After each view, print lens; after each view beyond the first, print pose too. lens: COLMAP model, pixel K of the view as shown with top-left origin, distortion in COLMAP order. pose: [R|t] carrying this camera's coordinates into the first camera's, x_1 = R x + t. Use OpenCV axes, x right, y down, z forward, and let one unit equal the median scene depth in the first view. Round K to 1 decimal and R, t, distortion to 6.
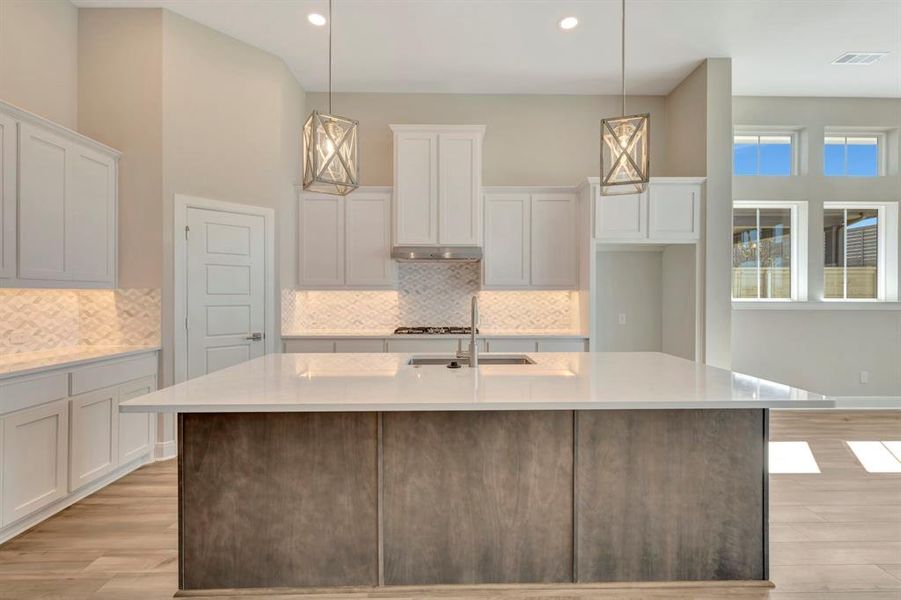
lens RADIAL K [[400.8, 0, 455.5], [0, 400.8, 298.4], [0, 0, 1]] dist [-0.000938, -0.000058]
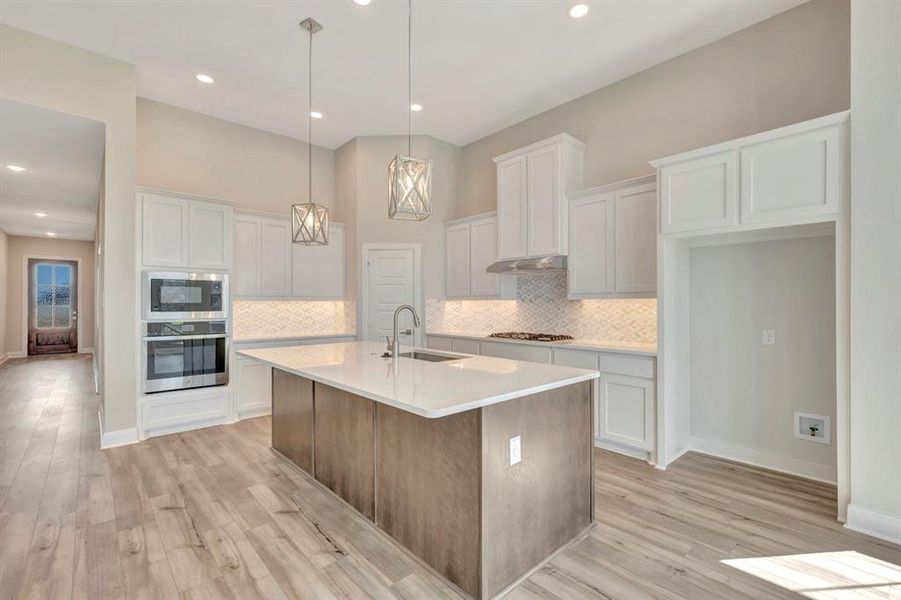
lens RADIAL K [[399.7, 0, 454.7], [0, 399.7, 301.4], [0, 0, 1]] dist [0.000610, 0.000086]
pose [[0.664319, -0.004532, -0.747435, 0.678860], [-0.004320, 0.999942, -0.009902, -0.002987], [0.747436, 0.009807, 0.664261, 0.148398]]
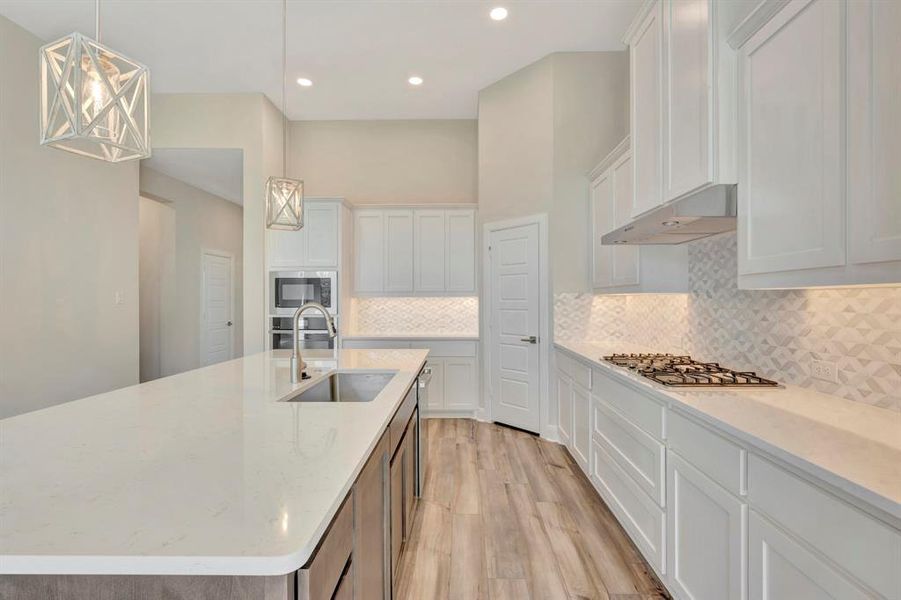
lens RADIAL K [[399.7, 0, 454.7], [0, 399.7, 301.4], [0, 0, 1]] dist [0.000610, 0.000086]
pose [[-0.034631, 0.004075, -0.999392, 0.530489], [-0.003928, 0.999983, 0.004214, -0.007850], [0.999392, 0.004072, -0.034614, 0.798074]]
